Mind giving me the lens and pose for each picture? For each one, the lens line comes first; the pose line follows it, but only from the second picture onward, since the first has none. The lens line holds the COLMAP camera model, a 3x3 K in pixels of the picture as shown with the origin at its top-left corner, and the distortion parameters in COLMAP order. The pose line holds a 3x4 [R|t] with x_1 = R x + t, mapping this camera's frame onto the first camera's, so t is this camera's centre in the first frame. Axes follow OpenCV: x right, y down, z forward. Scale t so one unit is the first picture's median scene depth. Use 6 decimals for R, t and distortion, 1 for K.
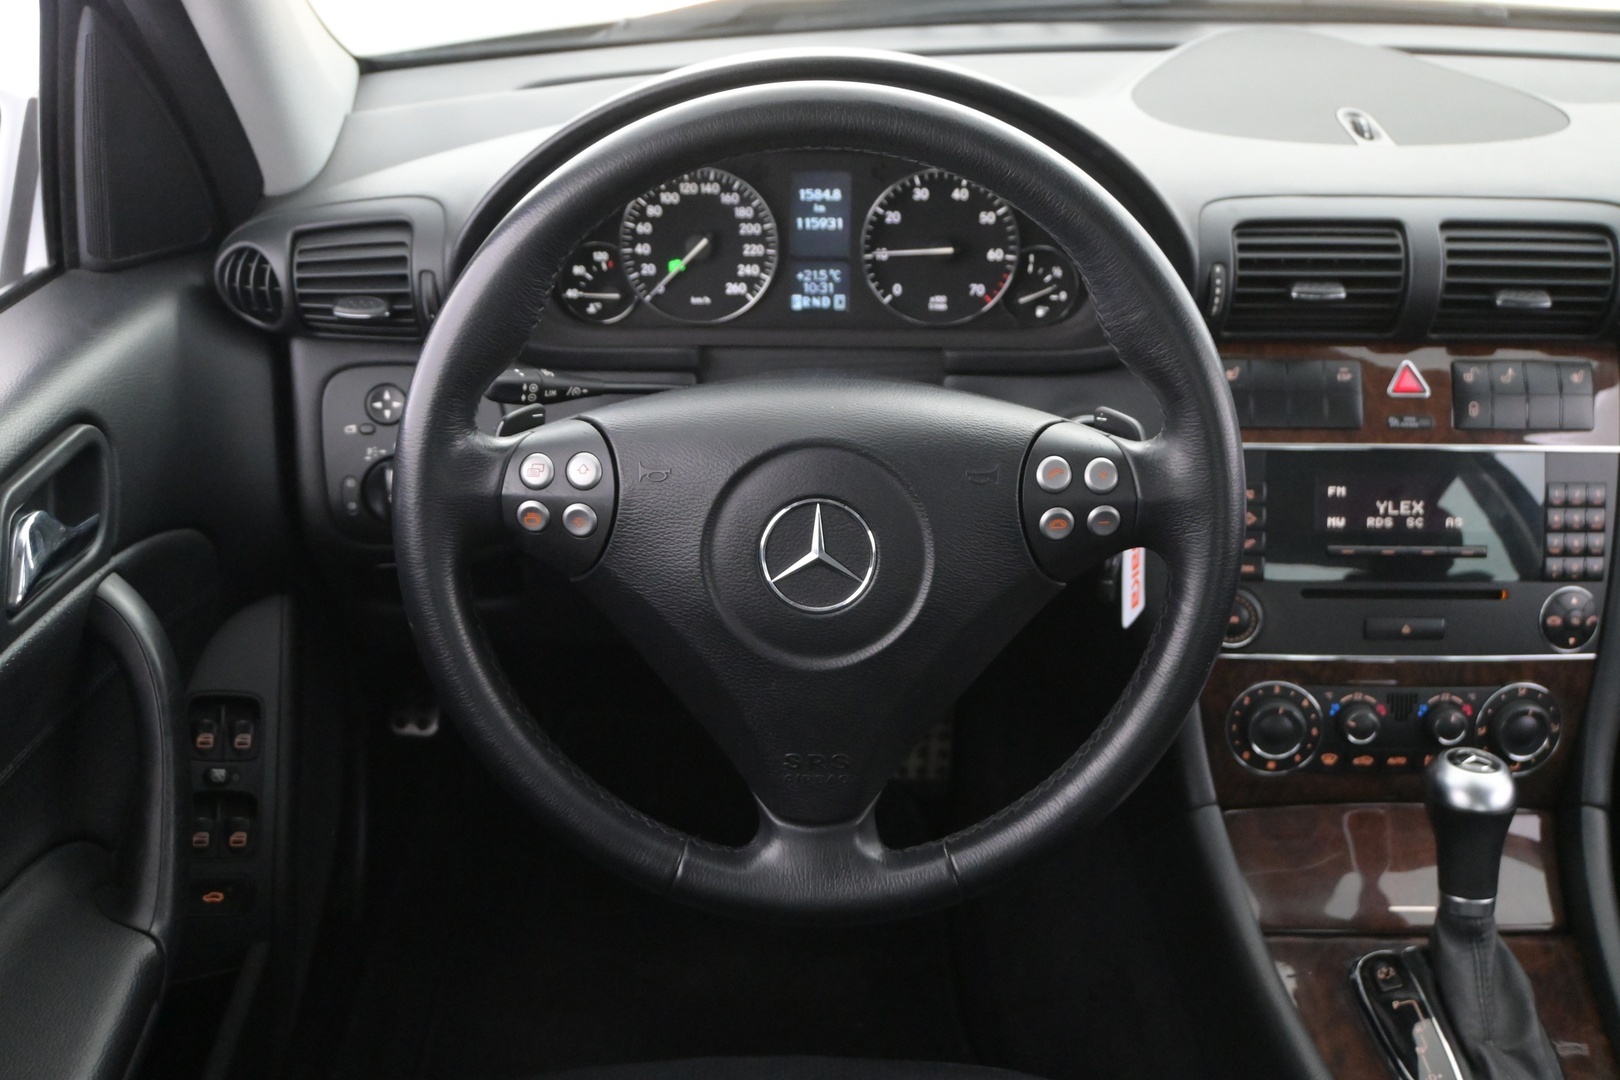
lens RADIAL K [[1687.1, 0, 811.9], [0, 1687.1, 520.2], [0, 0, 1]] dist [0.006804, 0.000000]
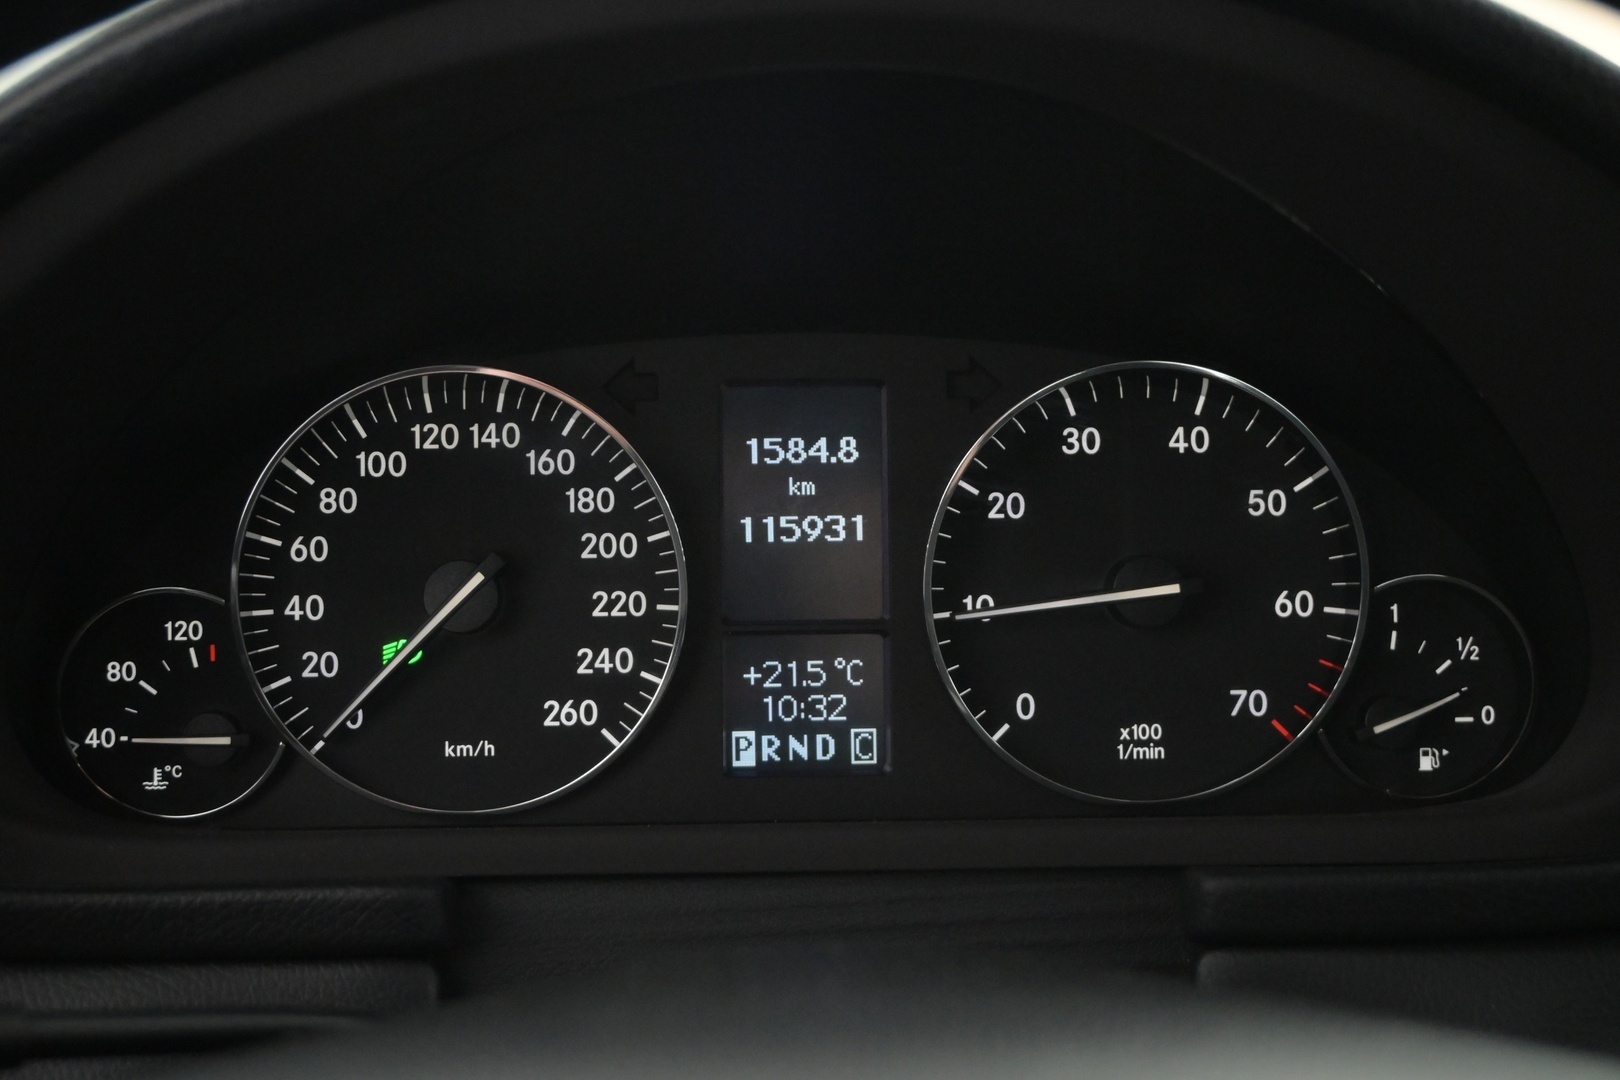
lens RADIAL K [[2192.0, 0, 801.6], [0, 2192.0, 539.8], [0, 0, 1]] dist [0.037741, 0.000000]
pose [[0.999431, -0.019921, 0.027229, -0.008798], [0.026284, 0.965740, -0.258179, -0.054934], [-0.021153, 0.258747, 0.965713, 0.570825]]
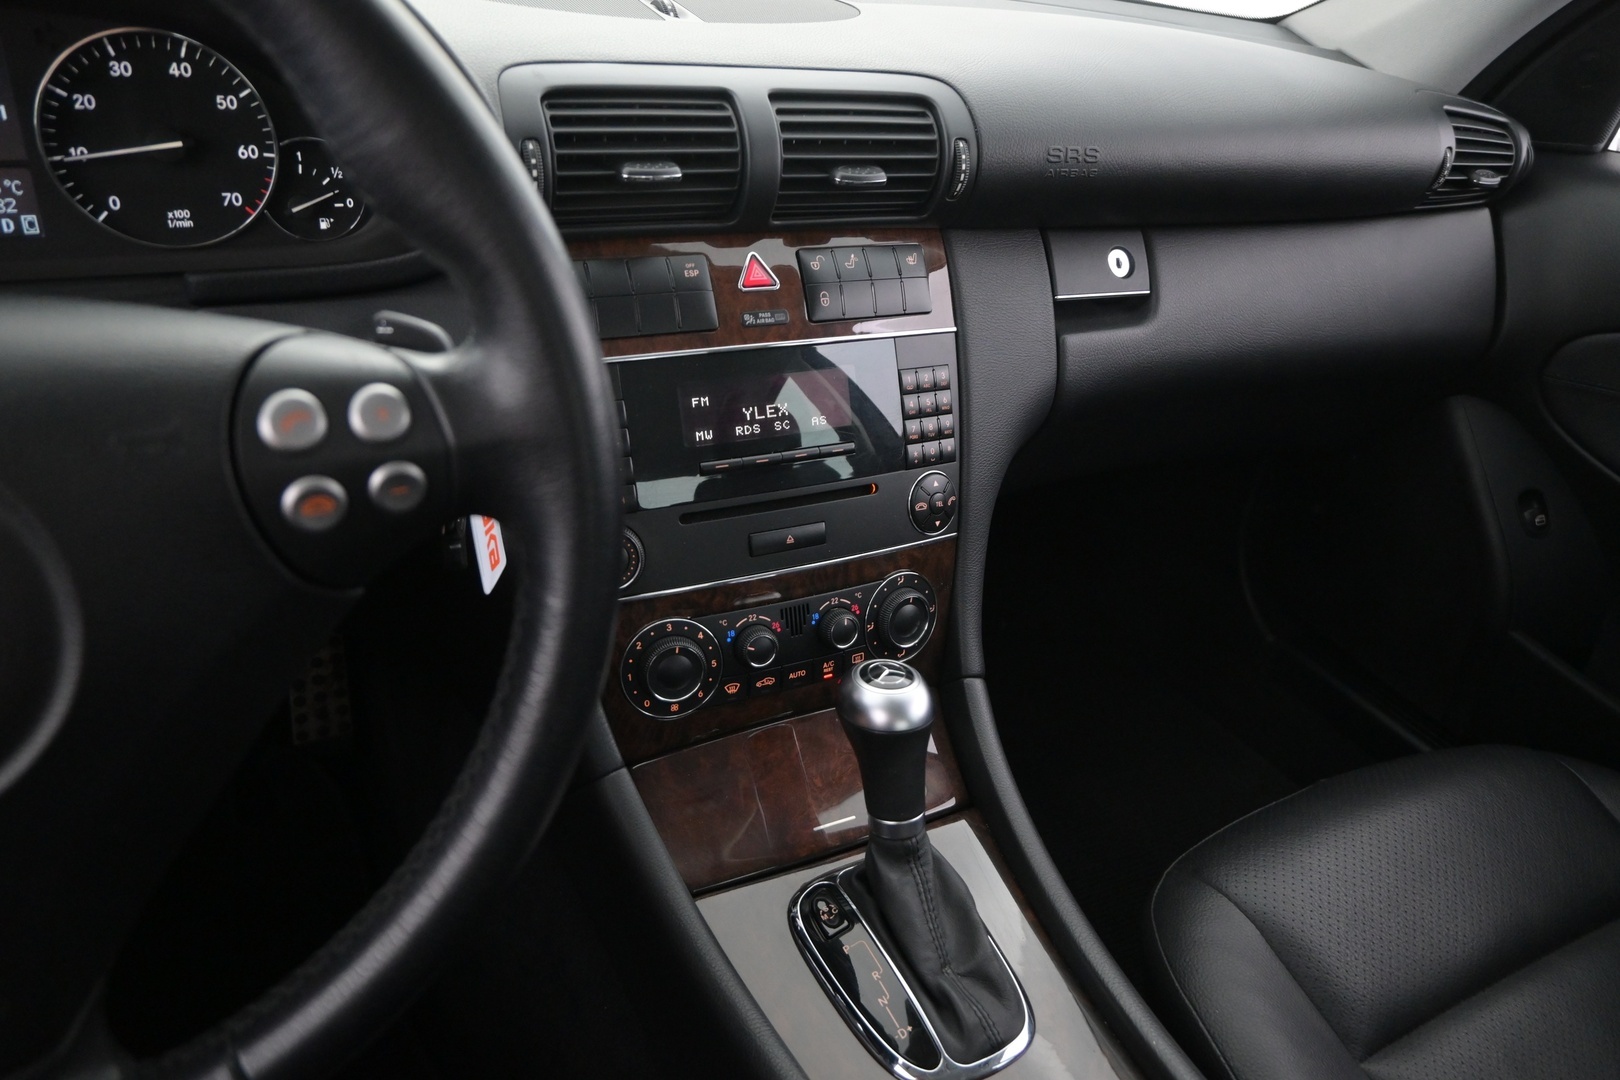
lens RADIAL K [[1114.1, 0, 815.9], [0, 1114.1, 534.7], [0, 0, 1]] dist [0.008371, -0.014330]
pose [[0.892368, -0.163844, 0.420516, 0.101173], [0.127263, 0.985314, 0.113844, -0.007158], [-0.432993, -0.048074, 0.900114, 0.425273]]
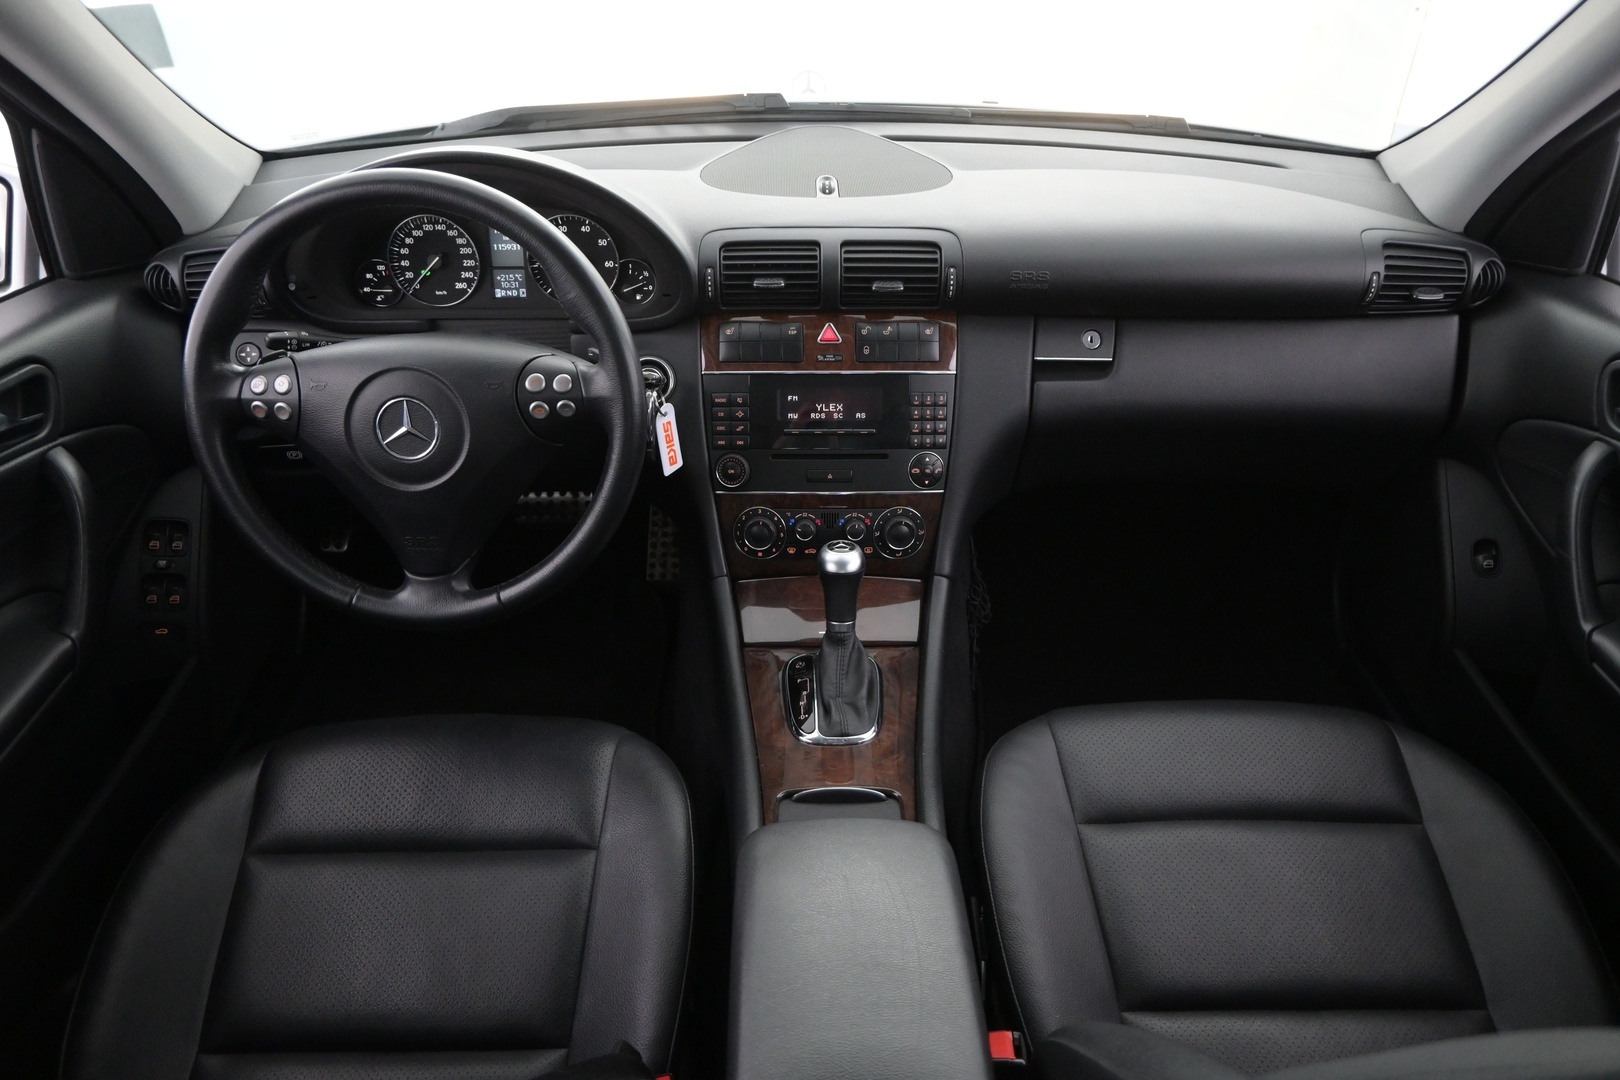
lens RADIAL K [[1114.1, 0, 803.6], [0, 1114.1, 524.9], [0, 0, 1]] dist [0.008371, -0.014330]
pose [[0.999868, -0.009856, -0.012901, 0.333804], [0.010723, 0.997564, 0.068935, 0.034275], [0.012190, -0.069065, 0.997538, -0.162886]]
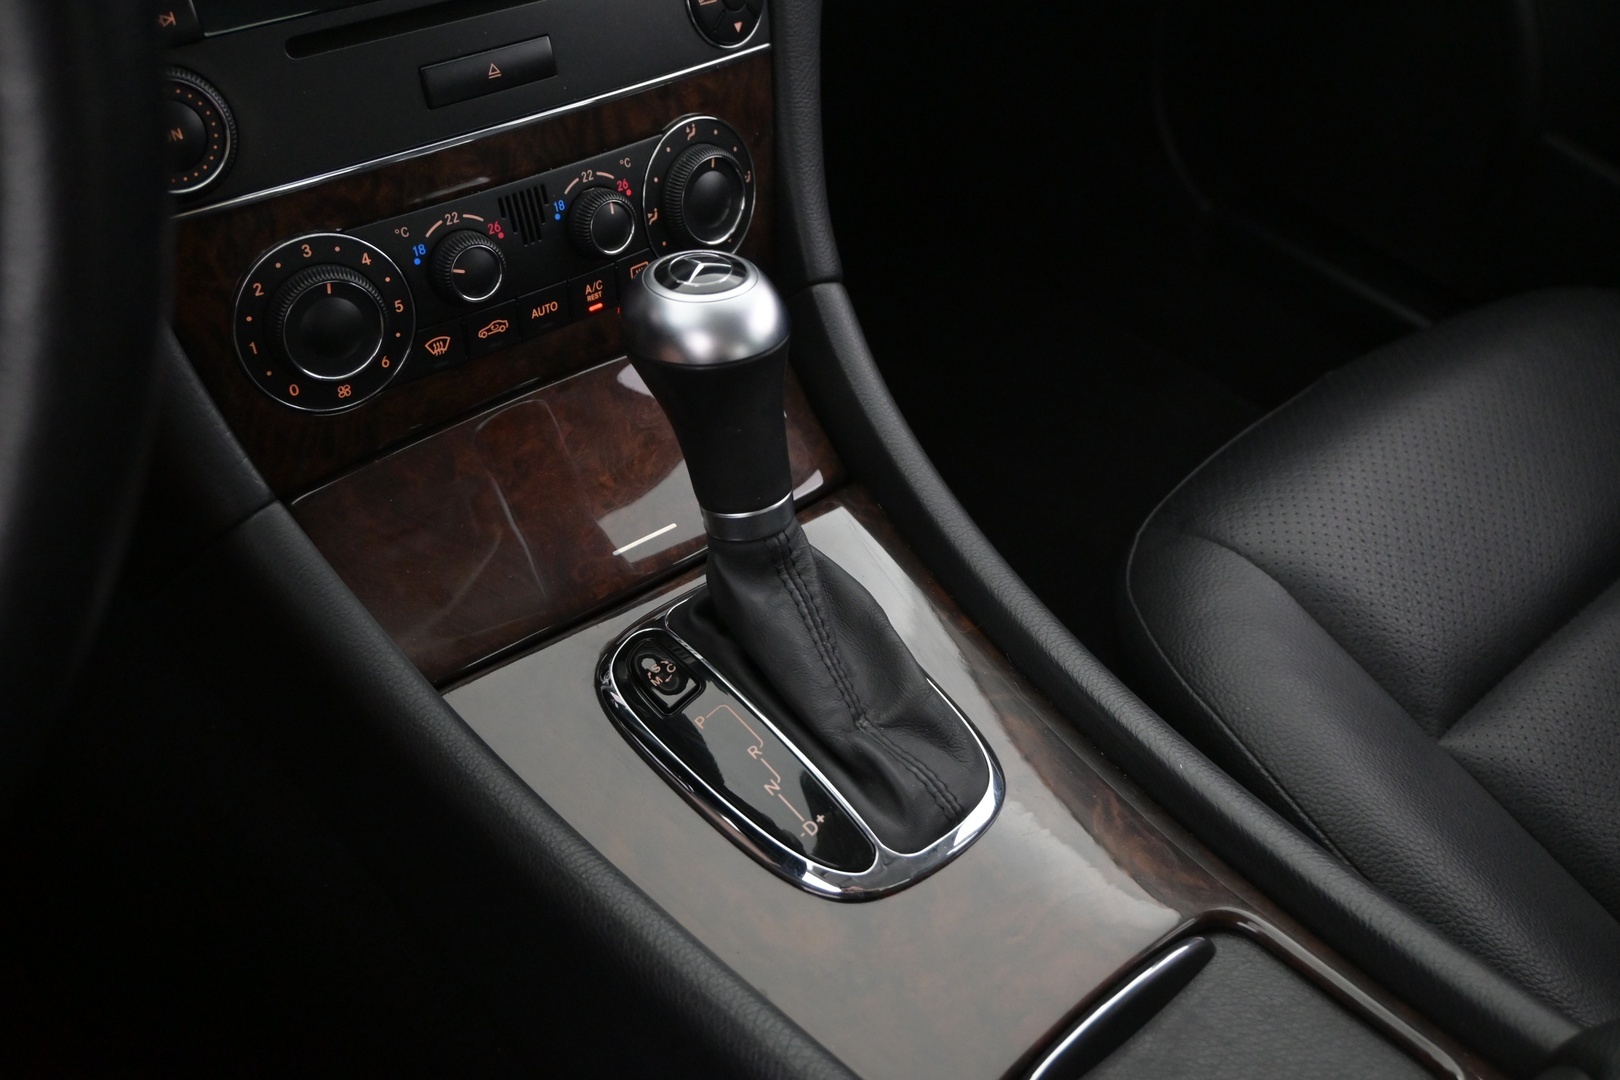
lens RADIAL K [[1512.9, 0, 817.3], [0, 1512.9, 550.7], [0, 0, 1]] dist [-0.022961, 0.000000]
pose [[0.768102, -0.397076, 0.502345, 0.126885], [0.223110, 0.901312, 0.371293, 0.046388], [-0.600201, -0.173113, 0.780891, 0.527723]]
